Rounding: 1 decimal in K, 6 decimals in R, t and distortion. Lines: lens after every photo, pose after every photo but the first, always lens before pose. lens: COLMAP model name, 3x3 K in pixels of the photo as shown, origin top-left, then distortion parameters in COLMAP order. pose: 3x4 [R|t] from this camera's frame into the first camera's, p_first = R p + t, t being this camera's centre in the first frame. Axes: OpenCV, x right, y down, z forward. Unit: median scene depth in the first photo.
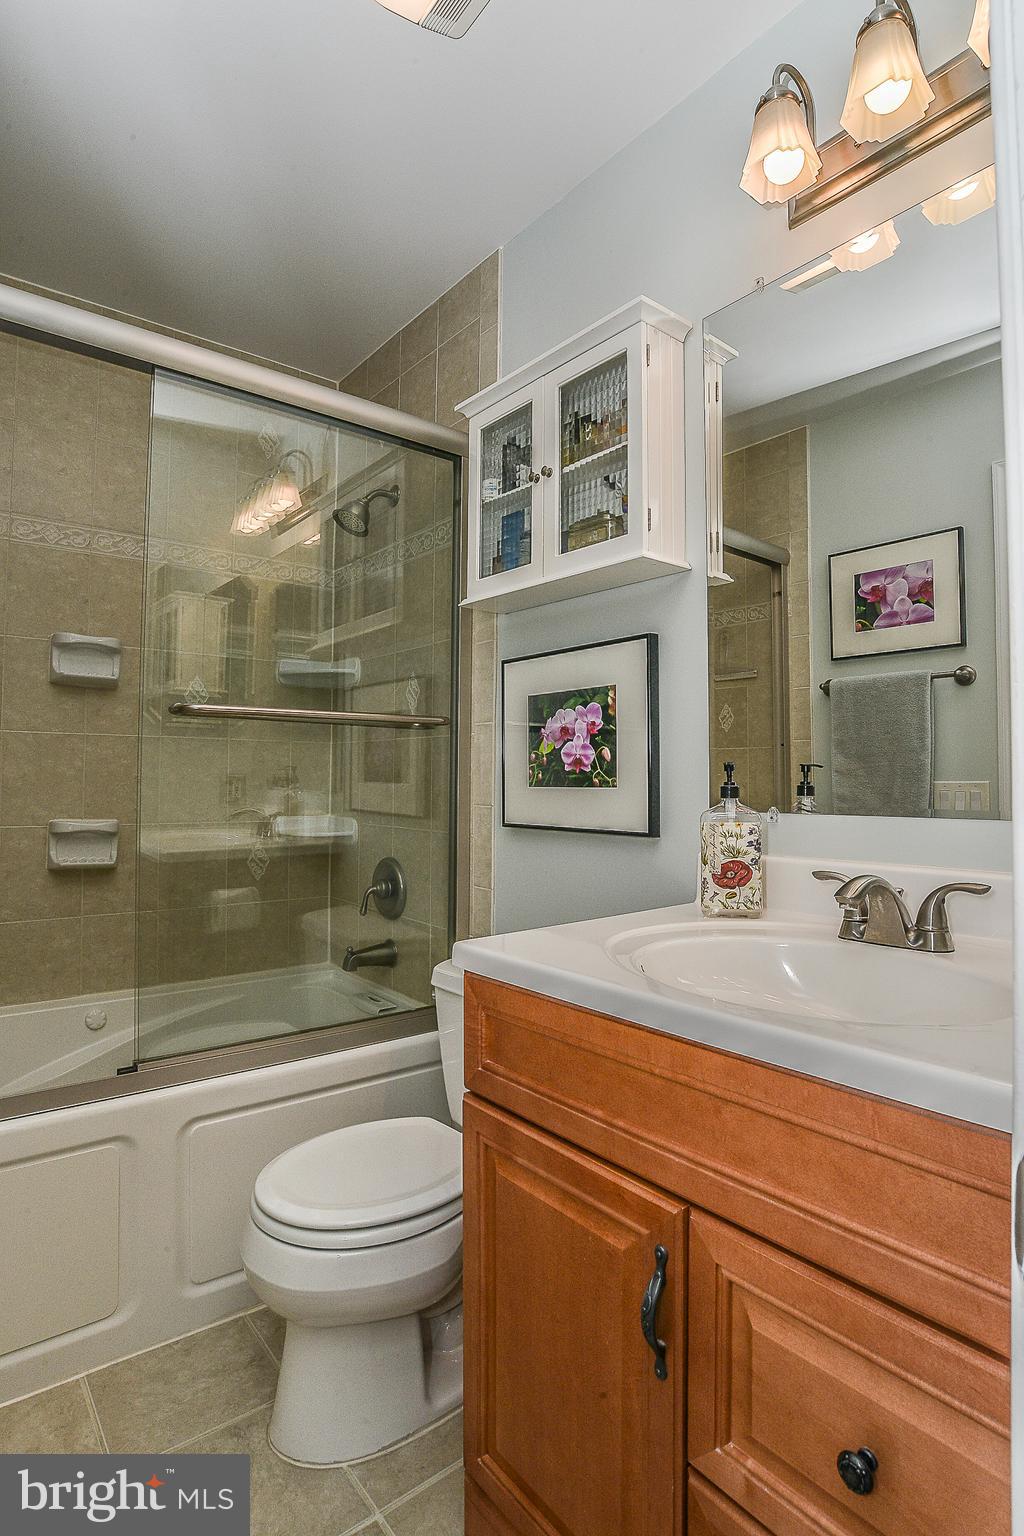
lens RADIAL K [[792.3, 0, 508.2], [0, 792.3, 771.0], [0, 0, 1]] dist [-0.060631, 0.017977]
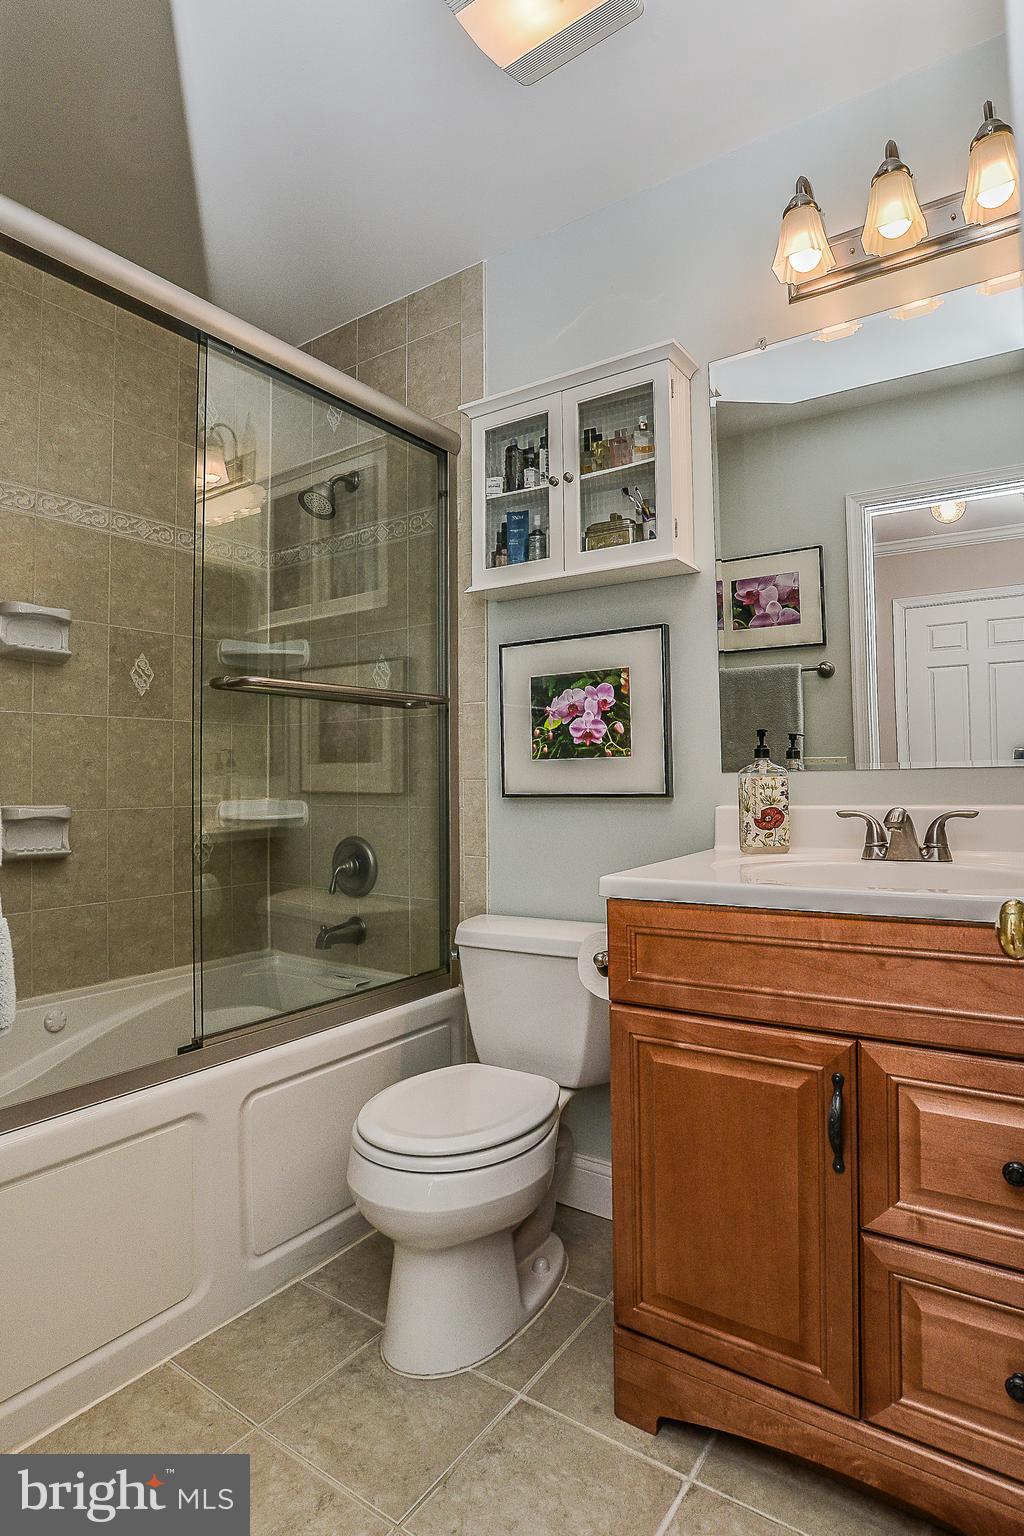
lens RADIAL K [[814.7, 0, 514.1], [0, 814.7, 770.3], [0, 0, 1]] dist [-0.050039, 0.001640]
pose [[0.956569, -0.015091, 0.291114, -0.357378], [0.014635, 0.999886, 0.003743, 0.032750], [-0.291138, 0.000680, 0.956681, -0.086505]]
